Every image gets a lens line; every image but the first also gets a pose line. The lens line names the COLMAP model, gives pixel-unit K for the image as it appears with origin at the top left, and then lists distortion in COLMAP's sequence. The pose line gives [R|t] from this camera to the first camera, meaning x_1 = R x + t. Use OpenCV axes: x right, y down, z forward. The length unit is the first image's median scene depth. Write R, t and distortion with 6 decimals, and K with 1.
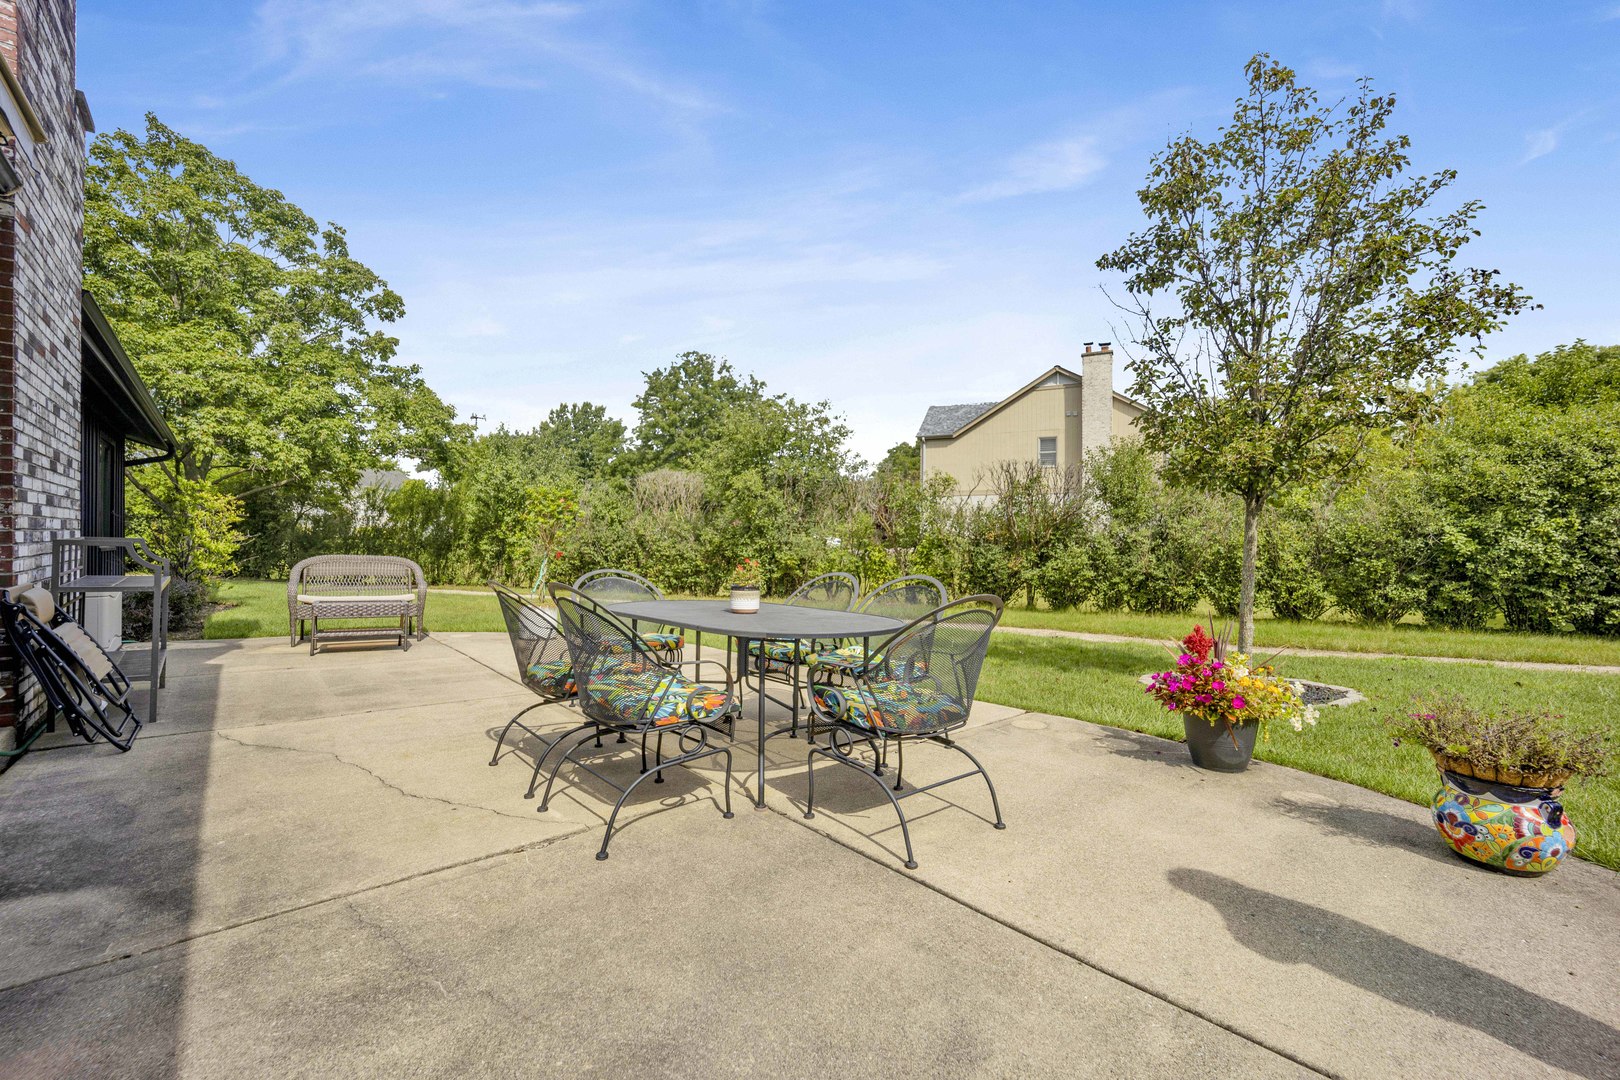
lens RADIAL K [[678.6, 0, 809.9], [0, 678.6, 545.3], [0, 0, 1]] dist [-0.024362, -0.000483]
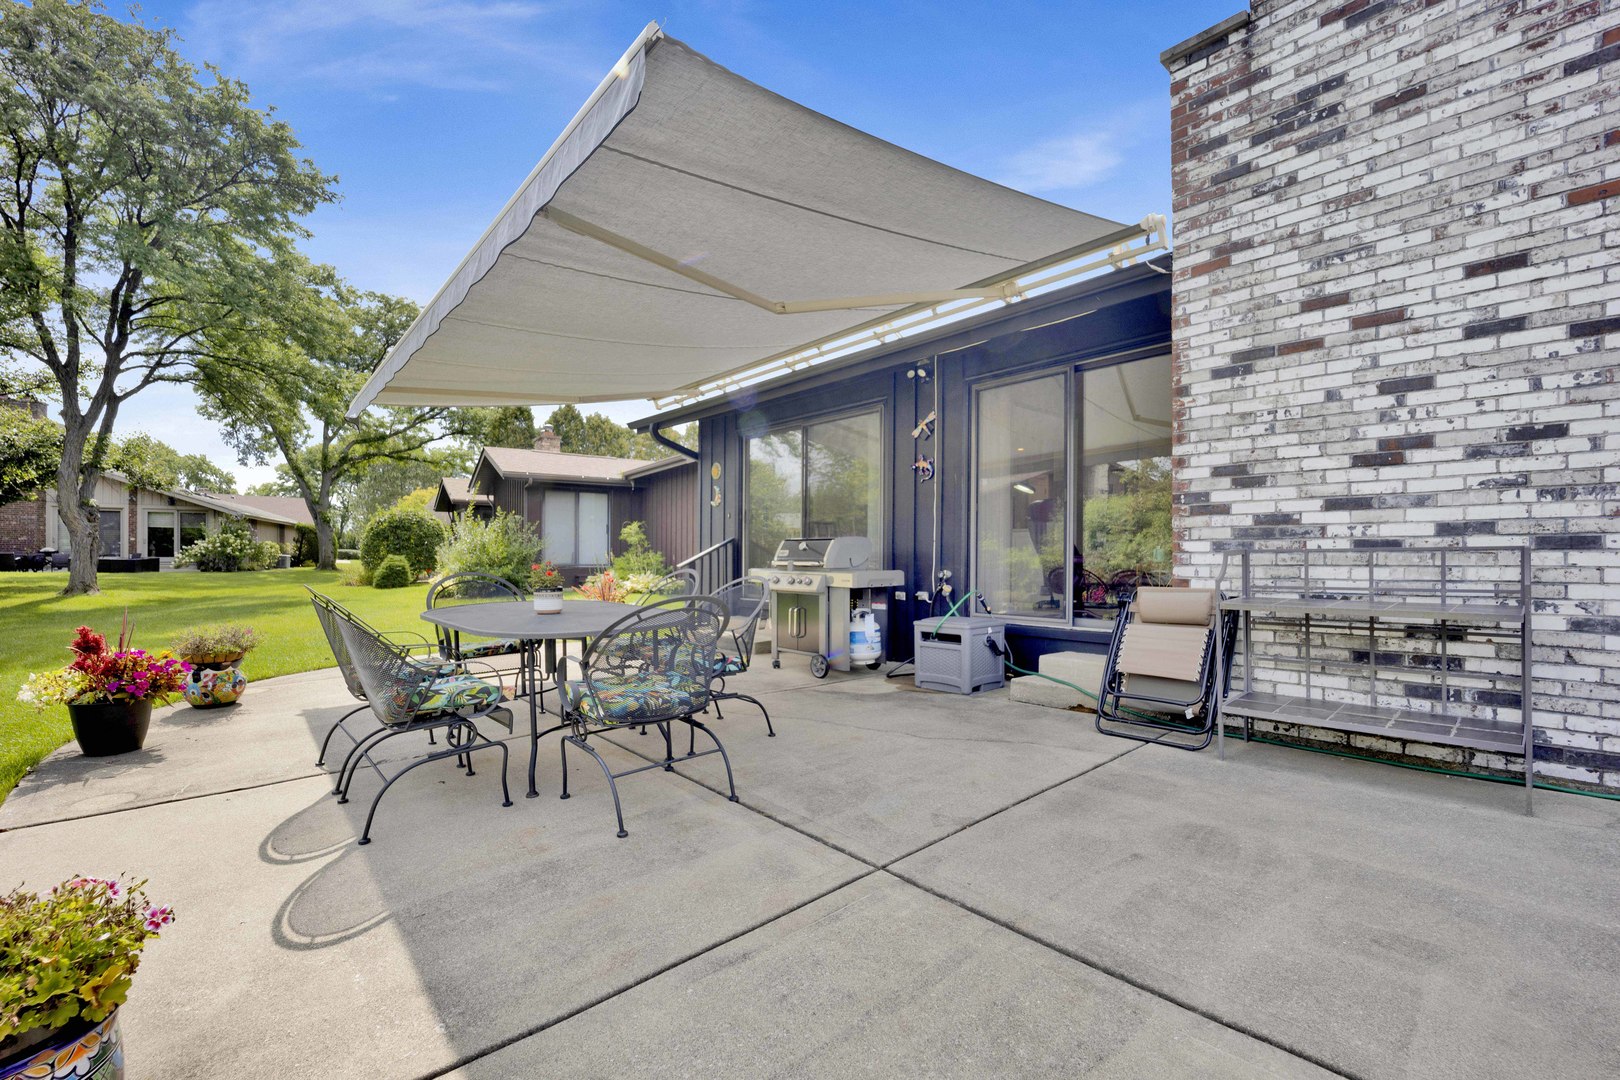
lens RADIAL K [[670.5, 0, 810.8], [0, 670.5, 559.5], [0, 0, 1]] dist [-0.024889, 0.000039]
pose [[-0.999541, -0.007503, -0.029351, -0.287478], [-0.008066, 0.999785, 0.019086, -0.004173], [0.029202, 0.019314, -0.999387, 1.243974]]
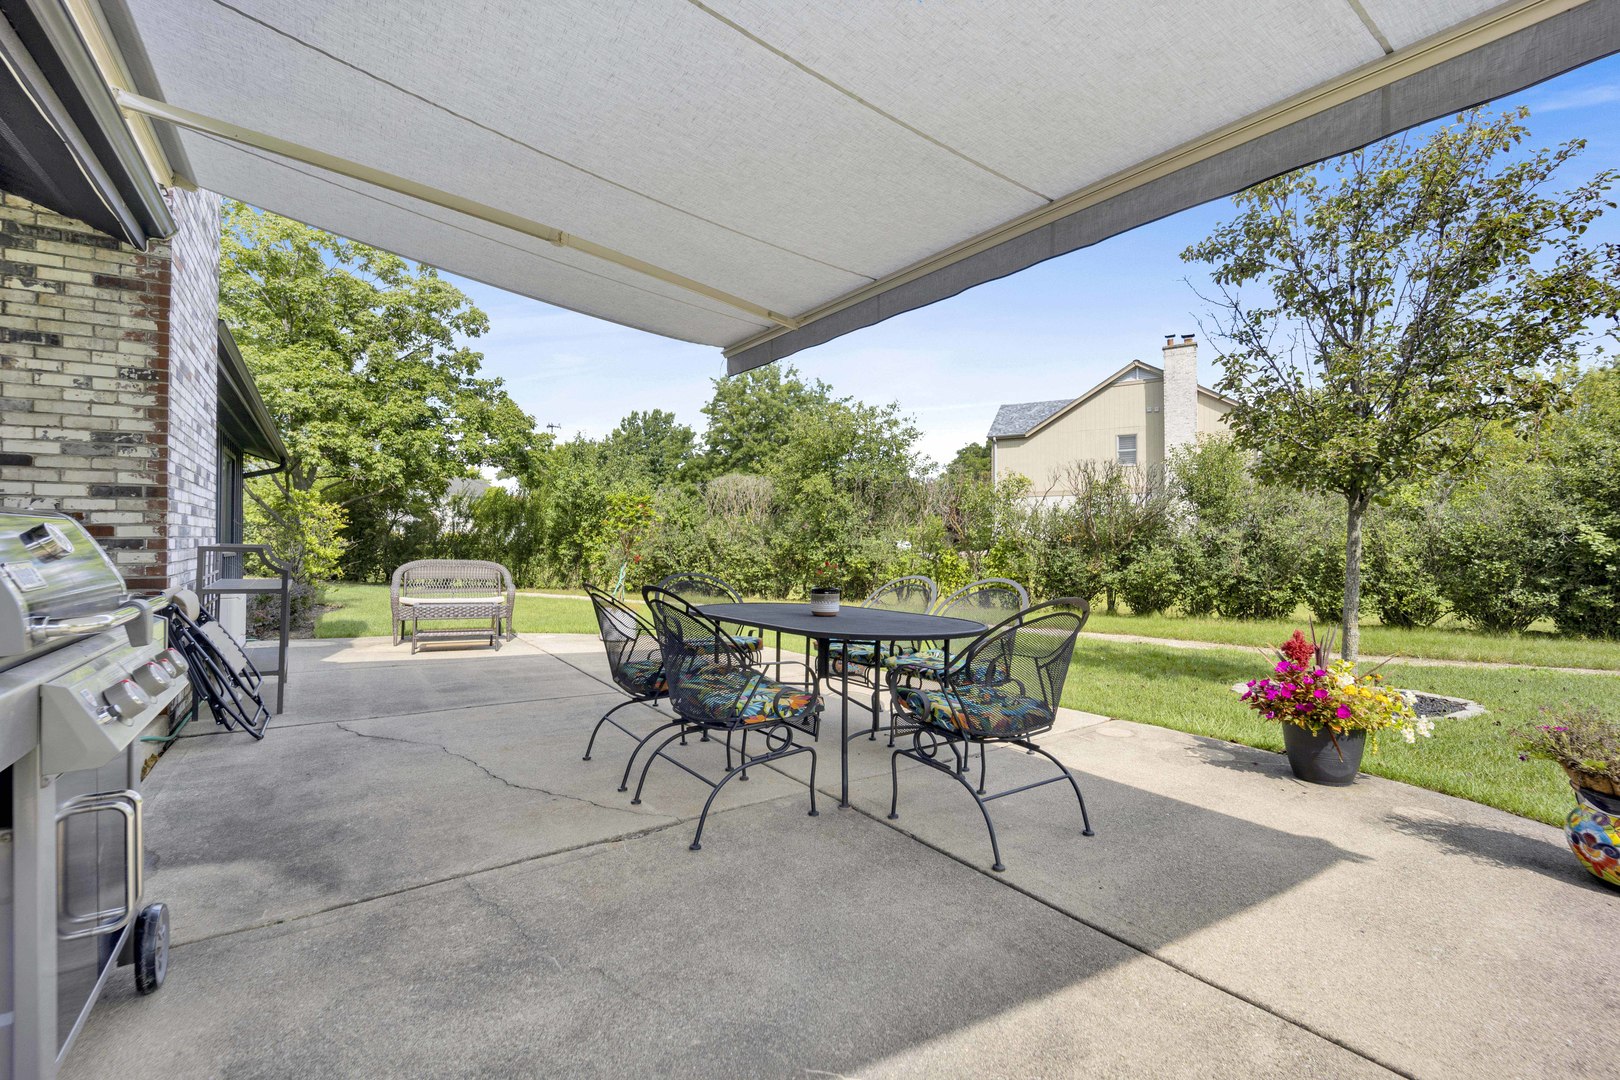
lens RADIAL K [[685.8, 0, 810.0], [0, 685.8, 540.0], [0, 0, 1]] dist [-0.027584, 0.001769]
pose [[0.995224, -0.005379, -0.097472, -0.010994], [0.004131, 0.999907, -0.013002, -0.000141], [0.097533, 0.012537, 0.995153, -0.015129]]
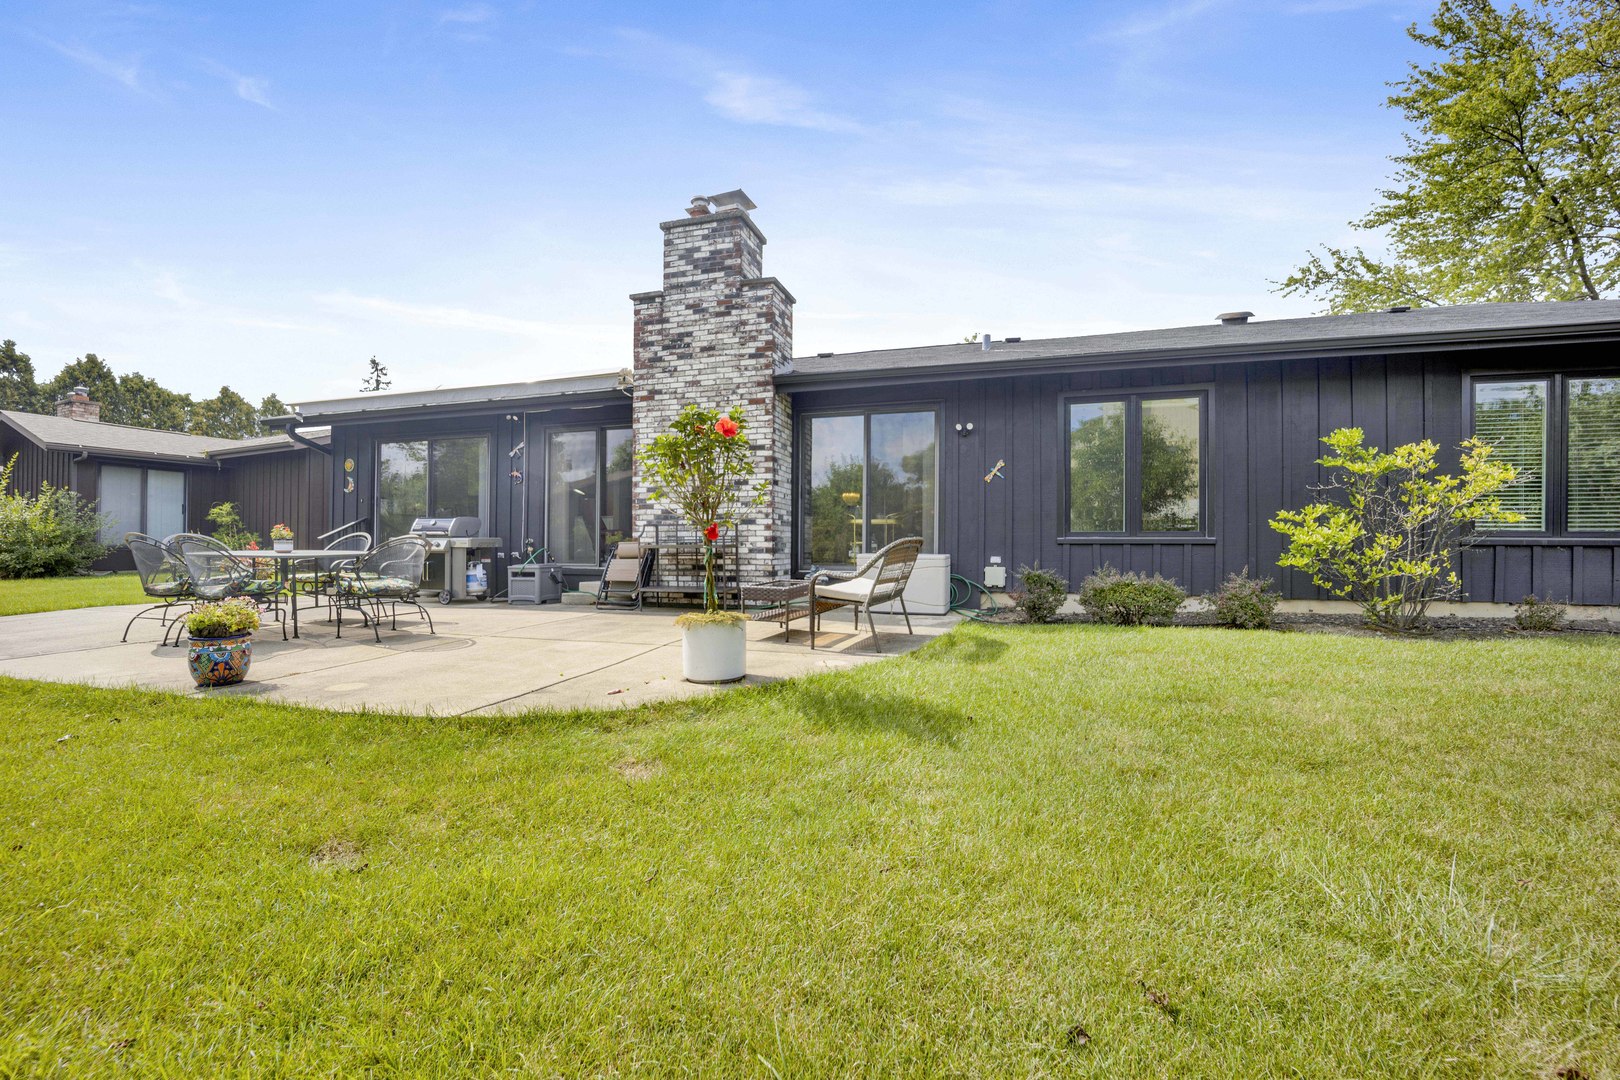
lens RADIAL K [[662.7, 0, 795.6], [0, 662.7, 544.2], [0, 0, 1]] dist [-0.025948, -0.000017]
pose [[-0.845987, -0.012576, -0.533056, -0.200079], [-0.015924, 0.999872, 0.001683, 0.031481], [0.532966, 0.009912, -0.846078, 2.023916]]
